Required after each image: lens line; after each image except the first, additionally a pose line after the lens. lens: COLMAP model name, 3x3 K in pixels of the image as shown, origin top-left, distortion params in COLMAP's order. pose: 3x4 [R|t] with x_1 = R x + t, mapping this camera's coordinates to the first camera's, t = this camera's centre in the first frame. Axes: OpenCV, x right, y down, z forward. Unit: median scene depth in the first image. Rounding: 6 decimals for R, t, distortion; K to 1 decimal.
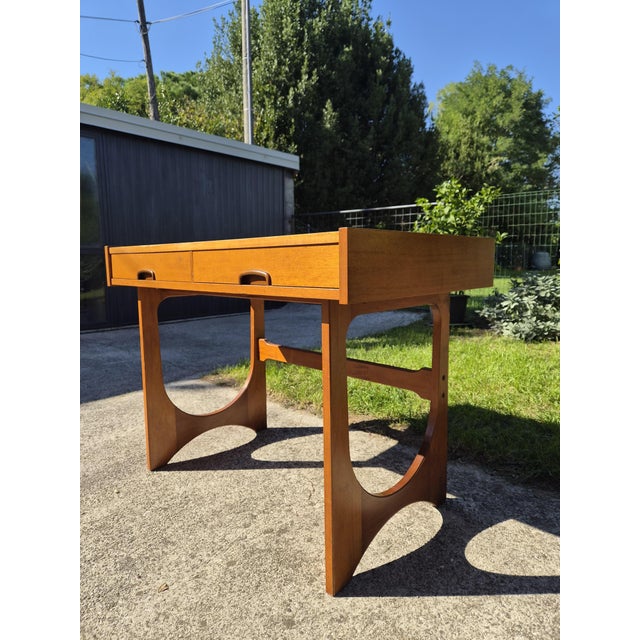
lens RADIAL K [[444.5, 0, 328.2], [0, 444.5, 319.2], [0, 0, 1]] dist [0.067997, -0.068288]
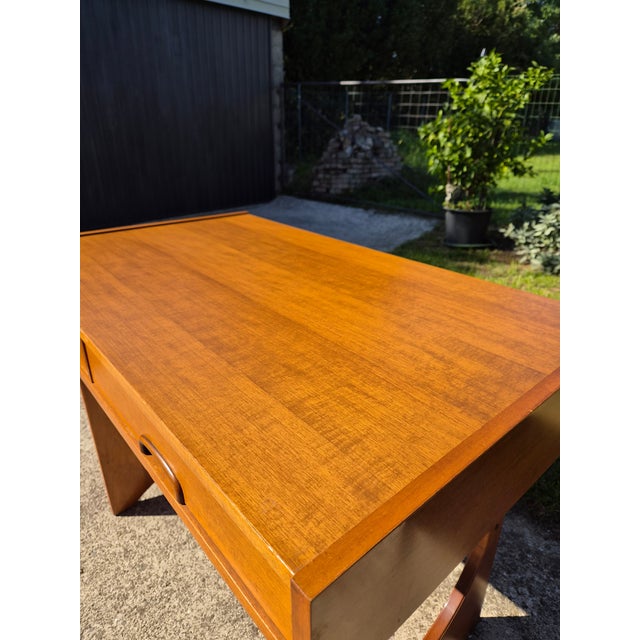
lens RADIAL K [[442.0, 0, 327.2], [0, 442.0, 324.8], [0, 0, 1]] dist [0.053539, -0.061793]
pose [[0.999587, 0.009983, 0.026938, -0.014438], [-0.017800, 0.951229, 0.307972, -0.066866], [-0.022550, -0.308324, 0.951014, 0.091619]]
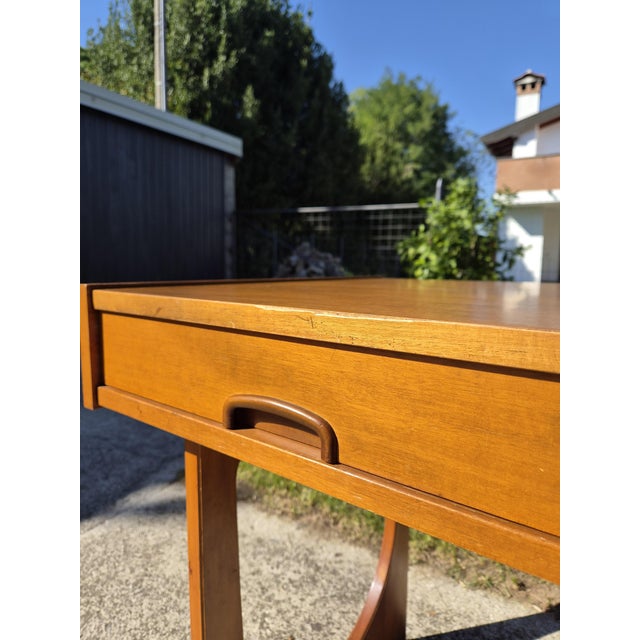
lens RADIAL K [[444.6, 0, 321.0], [0, 444.6, 316.7], [0, 0, 1]] dist [0.039102, -0.054342]
pose [[0.974922, -0.008591, 0.222383, -0.107168], [0.010289, 0.999926, -0.006478, -0.035686], [-0.222311, 0.008604, 0.974938, 0.176067]]
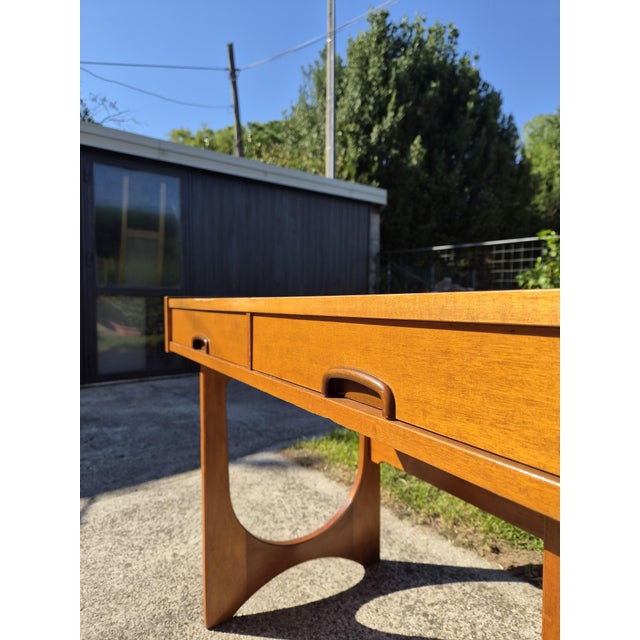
lens RADIAL K [[444.5, 0, 328.2], [0, 444.5, 319.2], [0, 0, 1]] dist [0.067997, -0.068288]
pose [[0.987646, 0.013780, -0.156094, -0.036604], [-0.026762, 0.996324, -0.081375, -0.020135], [0.154399, 0.084548, 0.984384, 0.092892]]
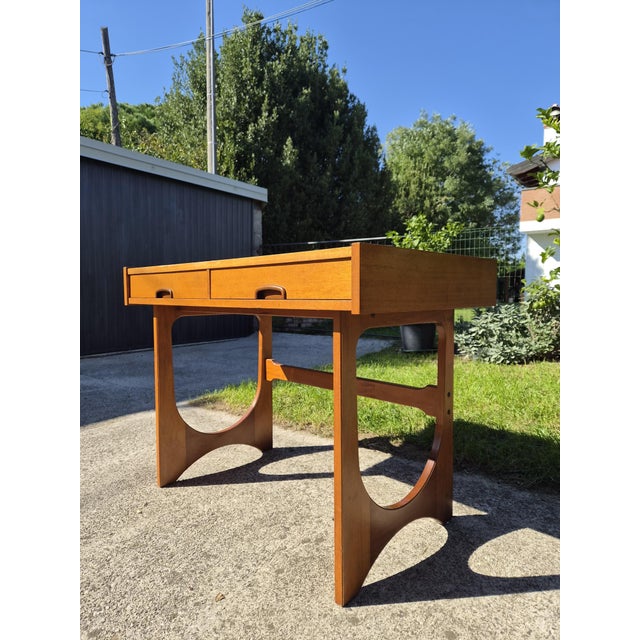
lens RADIAL K [[443.3, 0, 322.7], [0, 443.3, 322.0], [0, 0, 1]] dist [0.065948, -0.061606]
pose [[0.994938, 0.001091, 0.100489, -0.040657], [0.005414, 0.997907, -0.064439, 0.007813], [-0.100349, 0.064657, 0.992849, -0.011118]]
